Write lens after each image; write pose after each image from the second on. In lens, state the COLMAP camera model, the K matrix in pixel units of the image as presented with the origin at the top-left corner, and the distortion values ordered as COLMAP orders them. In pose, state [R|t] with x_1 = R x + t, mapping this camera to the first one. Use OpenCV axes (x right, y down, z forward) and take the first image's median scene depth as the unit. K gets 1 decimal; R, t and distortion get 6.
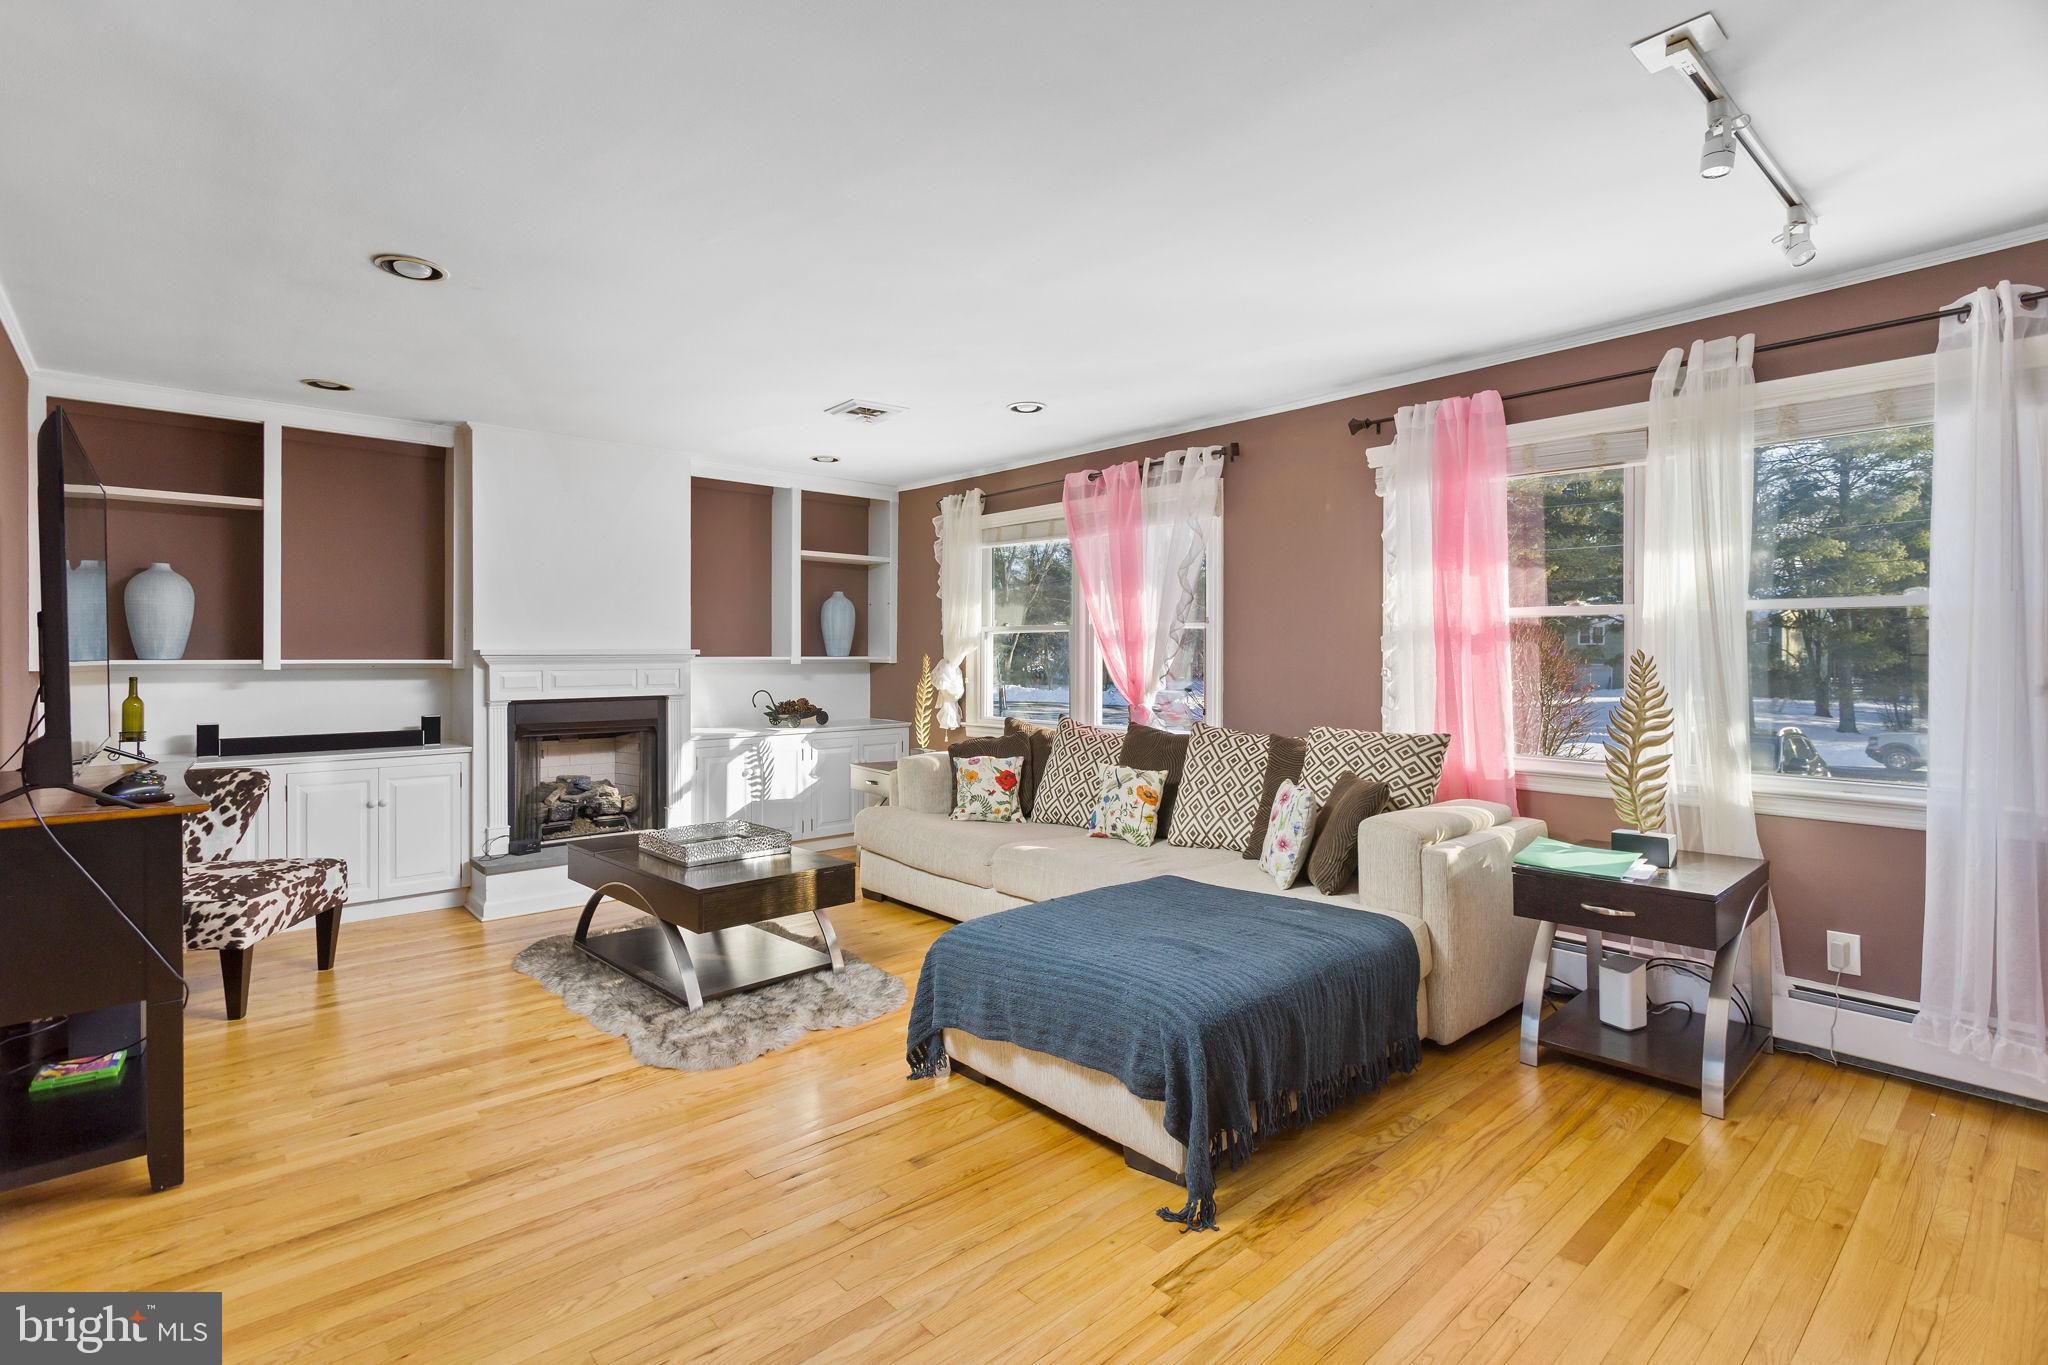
lens RADIAL K [[965.4, 0, 1028.9], [0, 965.4, 671.2], [0, 0, 1]] dist [-0.001874, -0.000079]
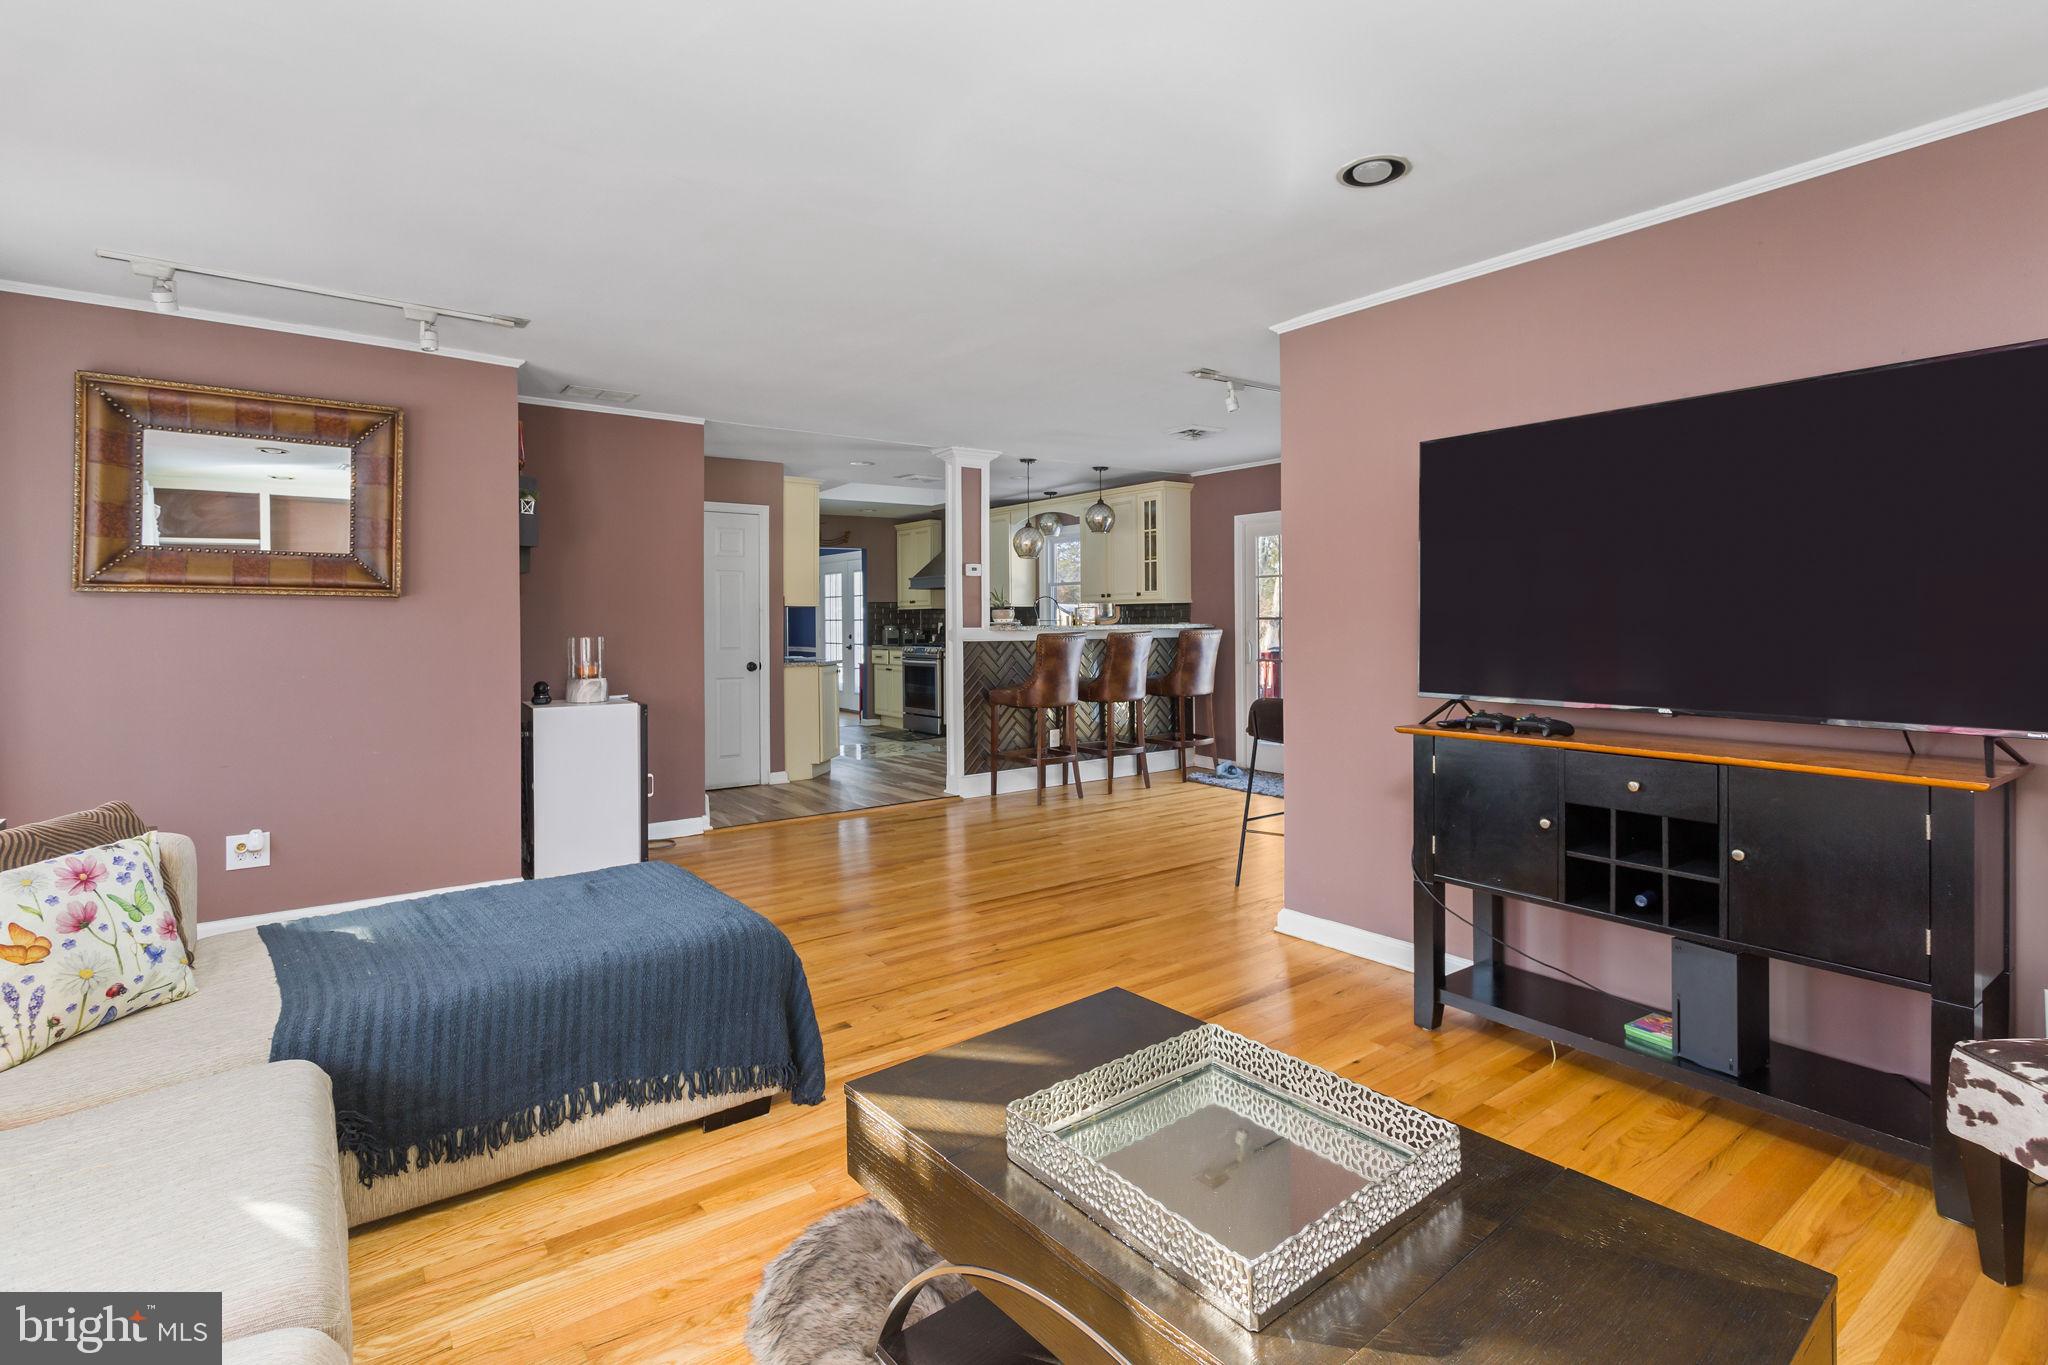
lens RADIAL K [[975.3, 0, 1017.6], [0, 975.3, 623.2], [0, 0, 1]] dist [-0.000422, 0.000307]
pose [[-0.994712, 0.012930, 0.101884, -0.256376], [0.014796, 0.999736, 0.017573, -0.017683], [-0.101630, 0.018988, -0.994641, 1.217357]]
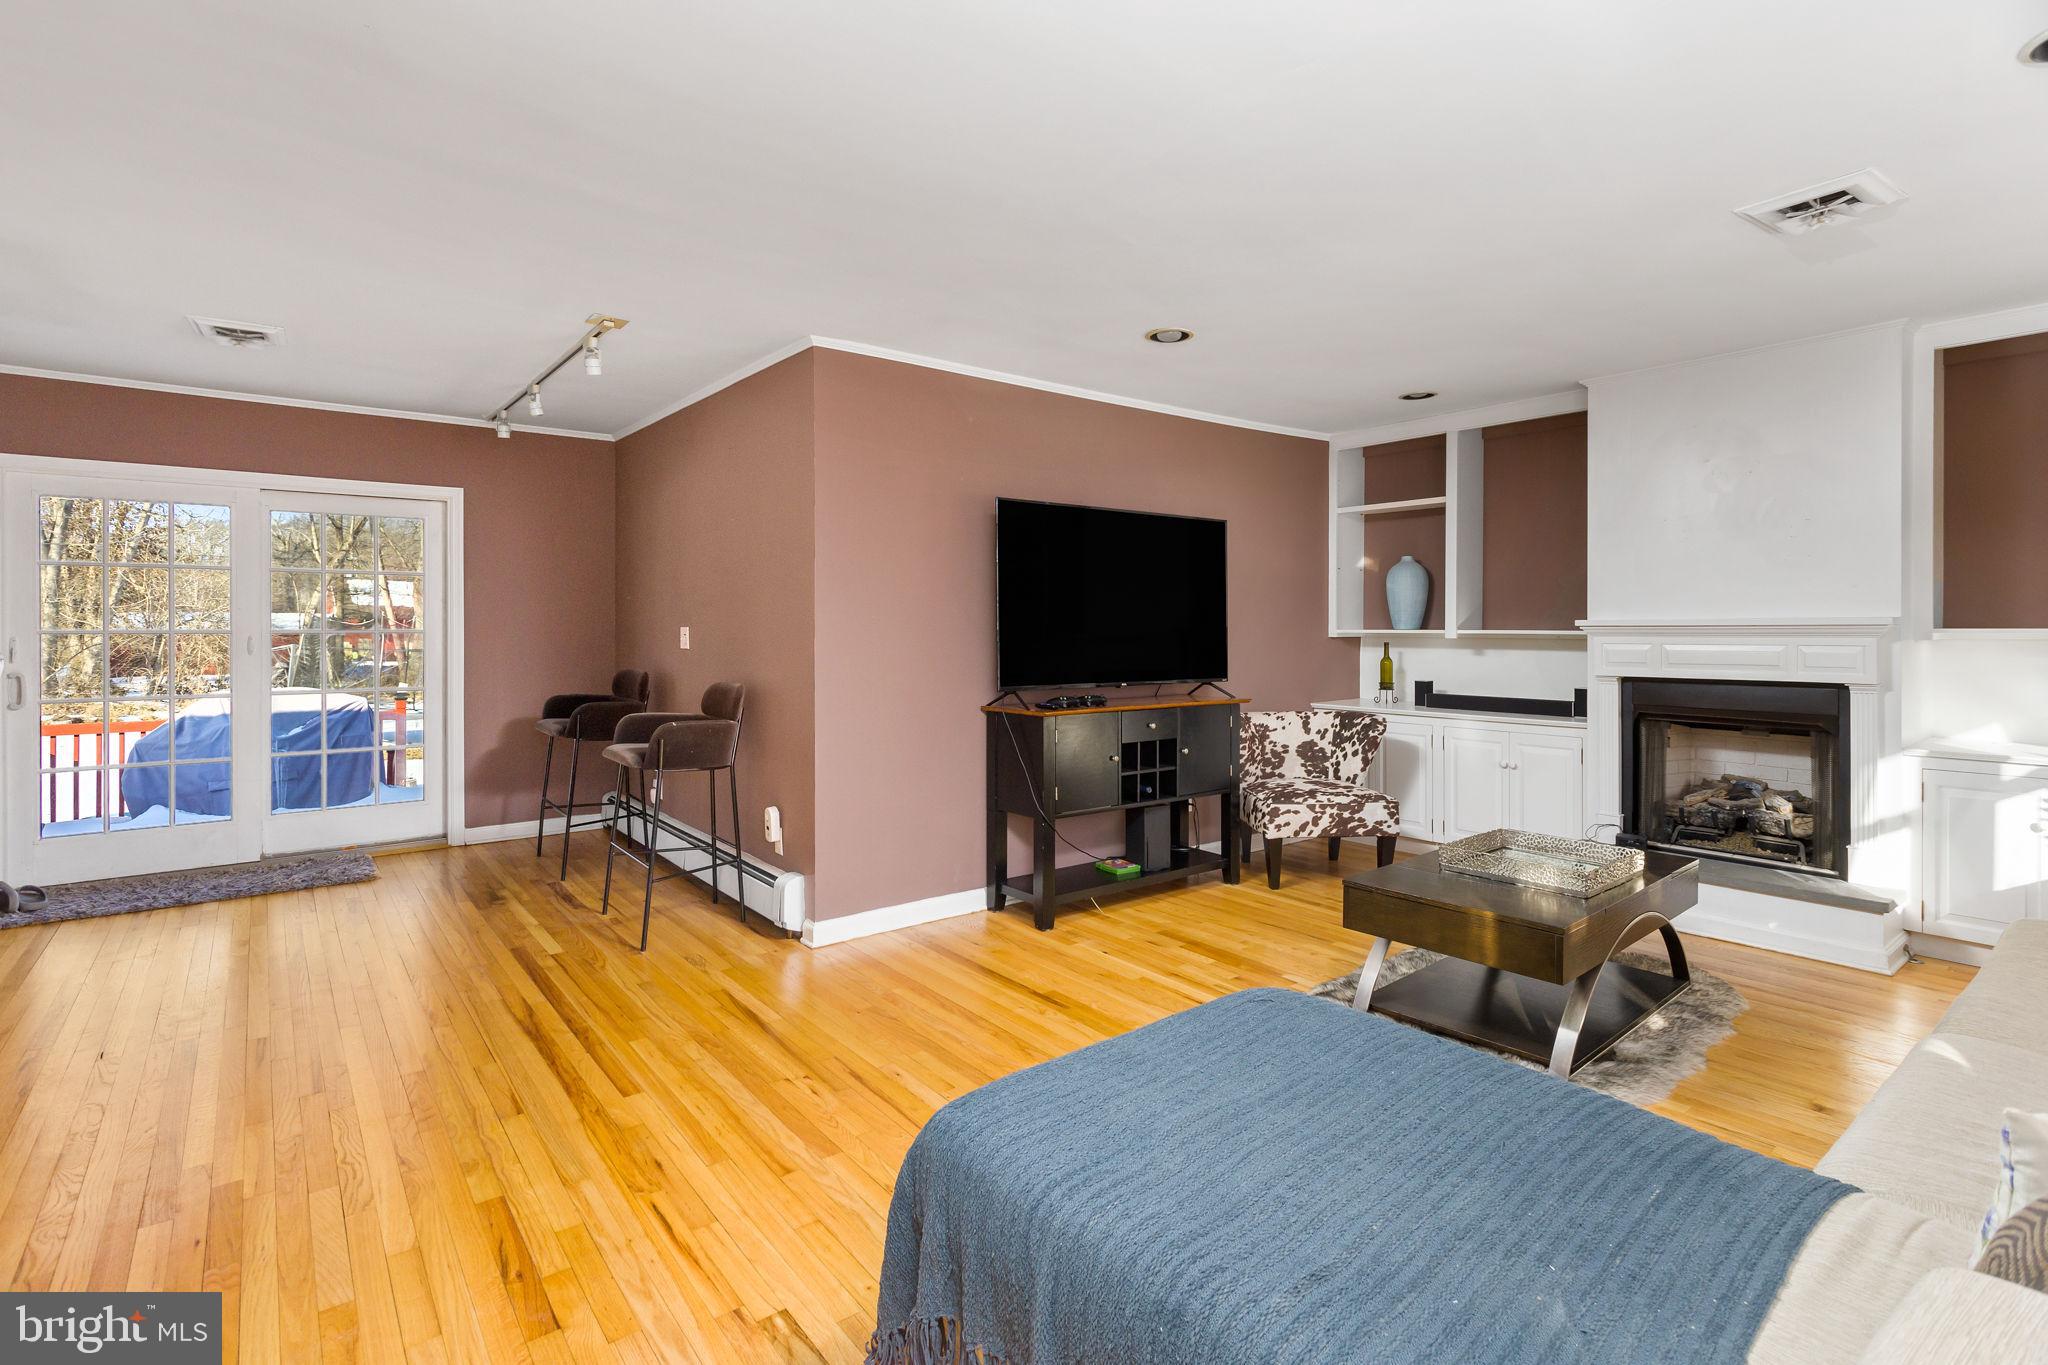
lens RADIAL K [[974.0, 0, 1026.0], [0, 974.0, 644.3], [0, 0, 1]] dist [0.006792, 0.001016]
pose [[-0.069808, 0.020010, -0.997360, 0.455658], [-0.013915, 0.999682, 0.021031, -0.012110], [0.997463, 0.015346, -0.069507, 0.564321]]
